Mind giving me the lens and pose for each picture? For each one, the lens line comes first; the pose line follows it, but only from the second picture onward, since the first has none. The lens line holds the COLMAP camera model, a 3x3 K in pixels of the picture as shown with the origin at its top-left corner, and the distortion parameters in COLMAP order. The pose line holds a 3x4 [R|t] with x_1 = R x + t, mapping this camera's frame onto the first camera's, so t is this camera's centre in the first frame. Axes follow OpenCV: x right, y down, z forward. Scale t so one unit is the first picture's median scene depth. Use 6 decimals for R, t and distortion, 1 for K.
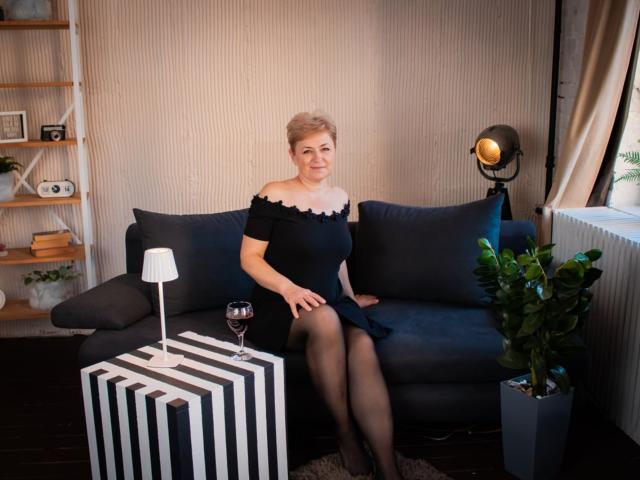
lens RADIAL K [[774.1, 0, 316.2], [0, 774.1, 244.2], [0, 0, 1]] dist [-0.117937, 0.000000]
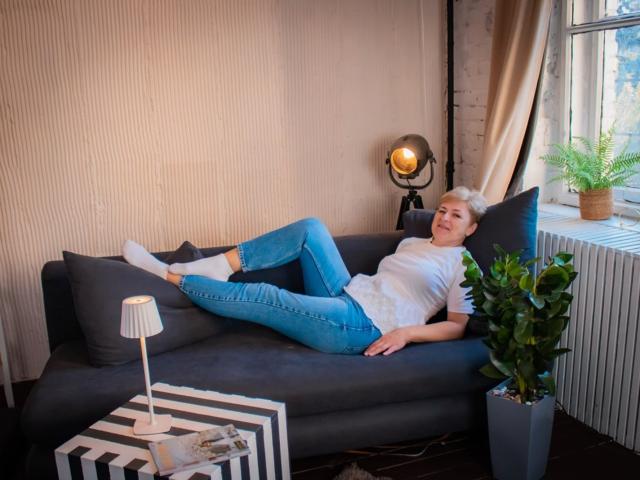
lens RADIAL K [[702.3, 0, 324.7], [0, 702.3, 234.9], [0, 0, 1]] dist [-0.129428, 0.000000]
pose [[0.960348, -0.079131, 0.267340, -0.139445], [0.083360, 0.996509, -0.004489, -0.028358], [-0.266052, 0.026596, 0.963592, 0.137510]]
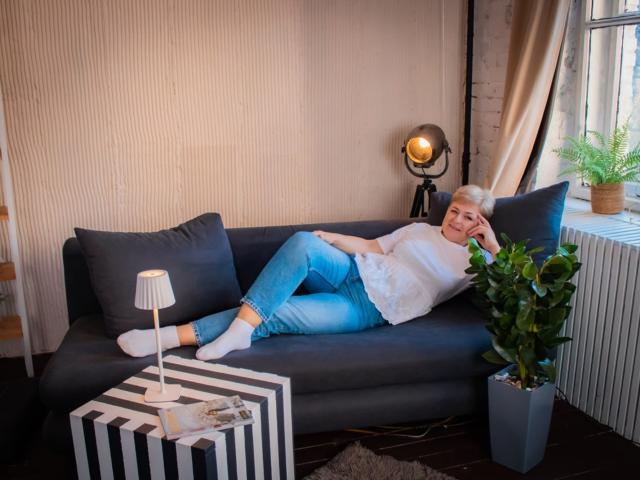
lens RADIAL K [[704.6, 0, 321.4], [0, 704.6, 242.9], [0, 0, 1]] dist [-0.129545, 0.000000]
pose [[0.971663, -0.055319, 0.229805, -0.134268], [0.052231, 0.998445, 0.019505, -0.021680], [-0.230527, -0.006949, 0.973041, 0.112031]]
